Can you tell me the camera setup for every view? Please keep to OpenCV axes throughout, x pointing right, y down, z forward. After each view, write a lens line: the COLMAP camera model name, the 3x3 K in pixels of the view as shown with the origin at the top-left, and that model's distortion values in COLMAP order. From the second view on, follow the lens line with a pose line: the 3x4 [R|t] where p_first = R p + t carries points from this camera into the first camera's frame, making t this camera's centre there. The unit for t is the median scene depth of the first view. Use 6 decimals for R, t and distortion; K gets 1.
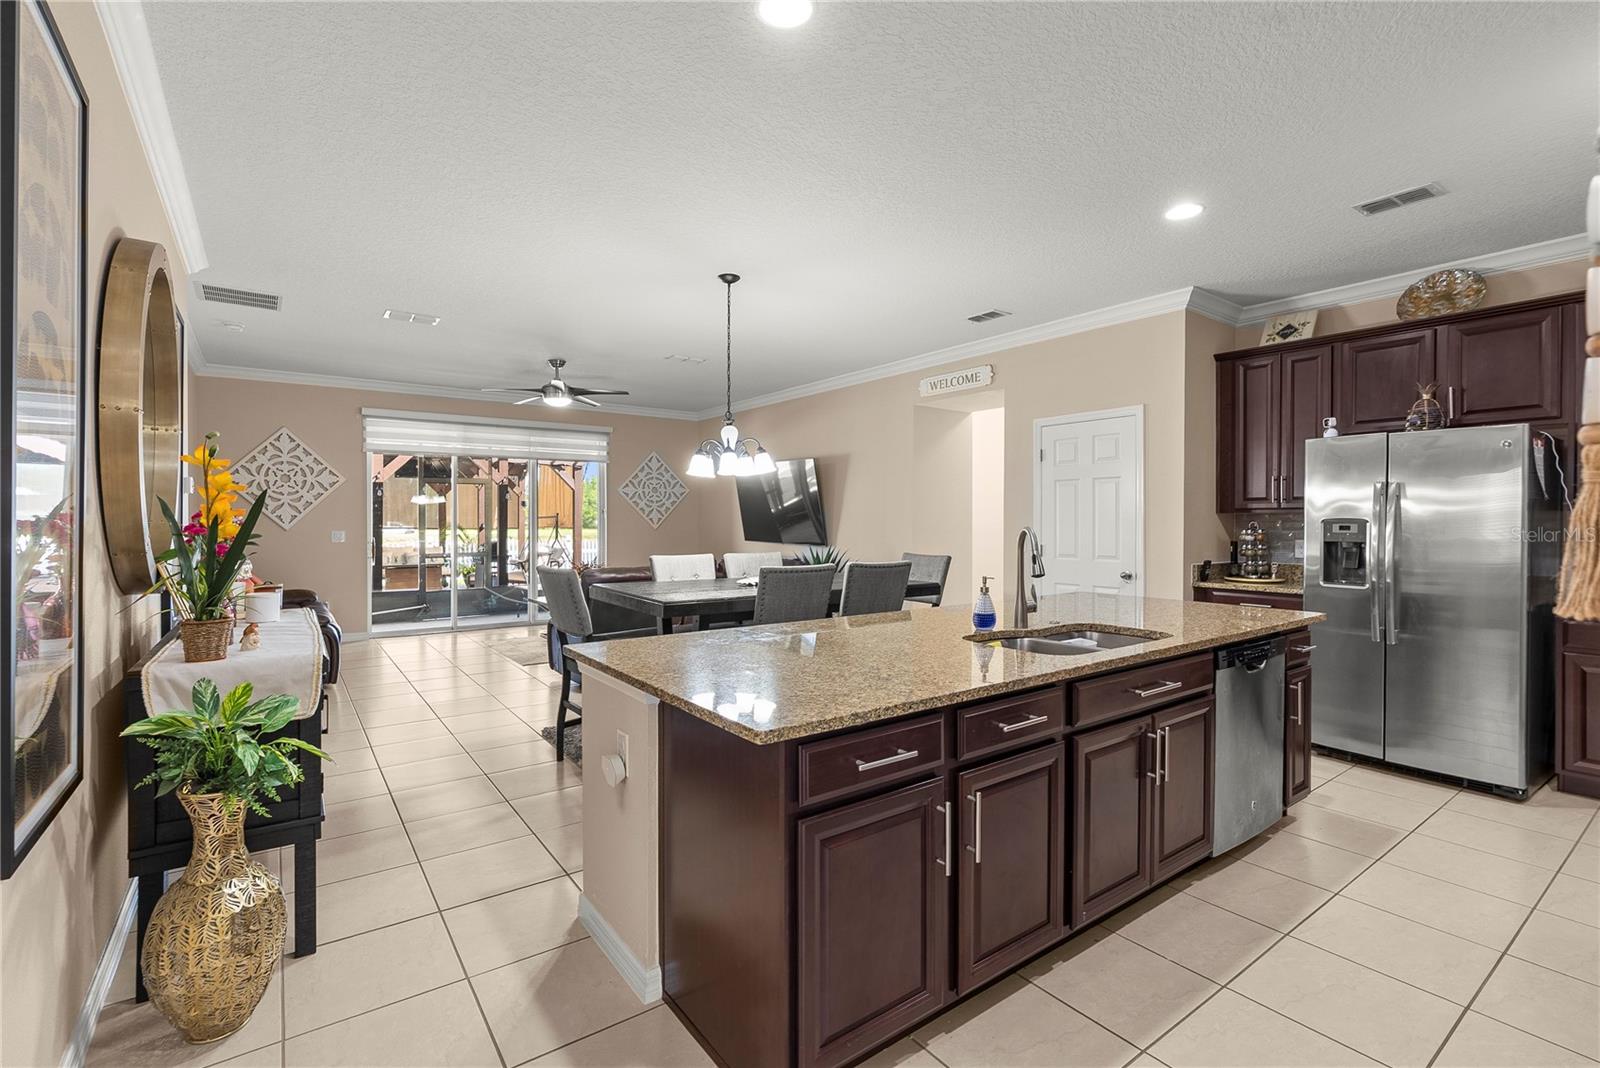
lens RADIAL K [[730.9, 0, 801.2], [0, 730.9, 523.0], [0, 0, 1]] dist [-0.000548, 0.000126]
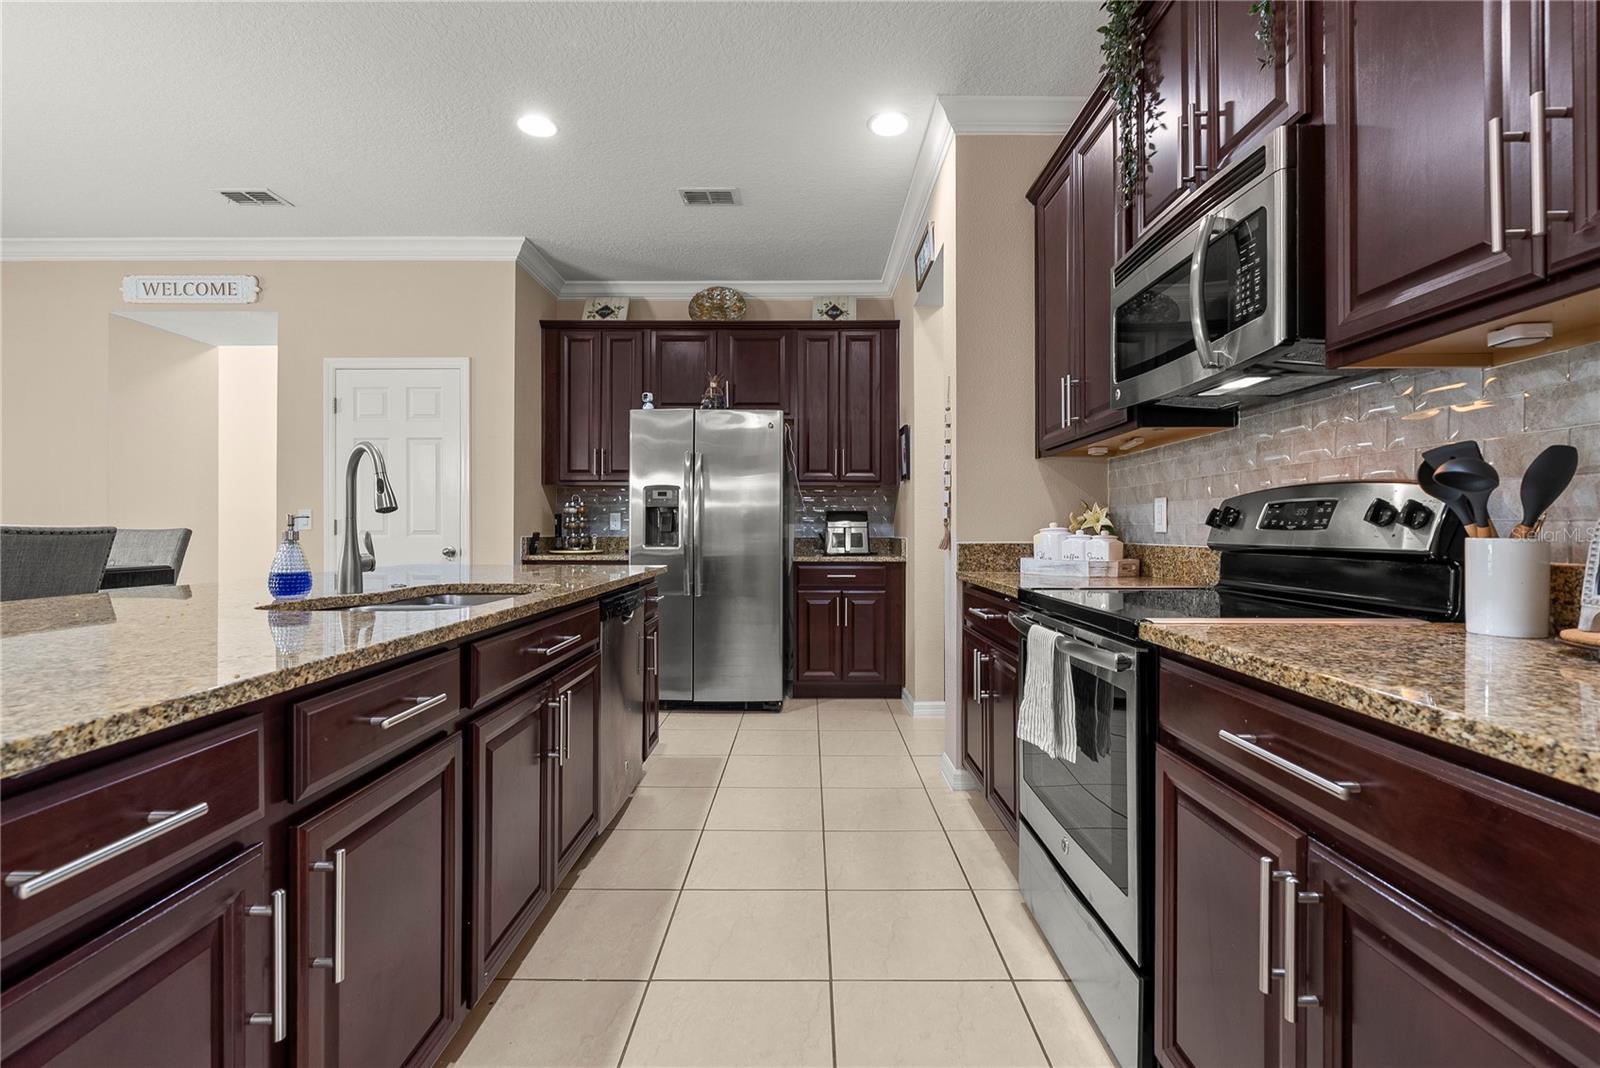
lens RADIAL K [[722.5, 0, 803.8], [0, 722.5, 529.3], [0, 0, 1]] dist [-0.001552, 0.000327]
pose [[0.595524, 0.001946, 0.803335, 0.010752], [0.003814, 0.999979, -0.005250, 0.074014], [-0.803329, 0.006191, 0.595504, 0.220731]]
